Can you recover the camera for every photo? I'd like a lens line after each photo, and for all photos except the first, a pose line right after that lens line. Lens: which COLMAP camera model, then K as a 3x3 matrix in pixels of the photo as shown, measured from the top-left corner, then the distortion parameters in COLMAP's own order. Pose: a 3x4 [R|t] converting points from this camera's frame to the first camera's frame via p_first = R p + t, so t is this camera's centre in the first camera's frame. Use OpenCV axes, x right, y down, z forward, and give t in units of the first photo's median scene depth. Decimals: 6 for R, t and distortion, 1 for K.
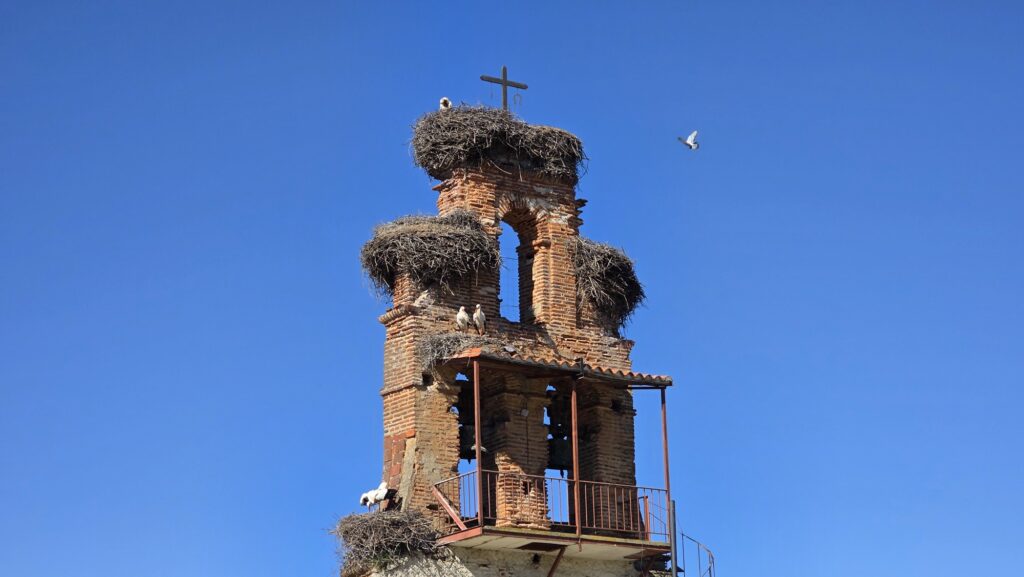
lens RADIAL K [[1960.9, 0, 512.0], [0, 1960.9, 288.5], [0, 0, 1]] dist [-0.609553, 0.065246]
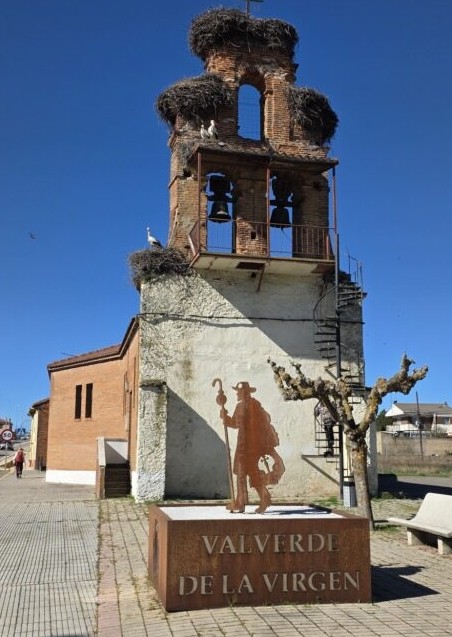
lens RADIAL K [[687.9, 0, 224.9], [0, 687.9, 348.4], [0, 0, 1]] dist [0.176757, -0.319667]
pose [[0.935643, -0.030800, -0.351601, 0.189354], [0.079665, 0.988907, 0.125366, 0.119002], [0.343840, -0.145308, 0.927717, 0.400316]]
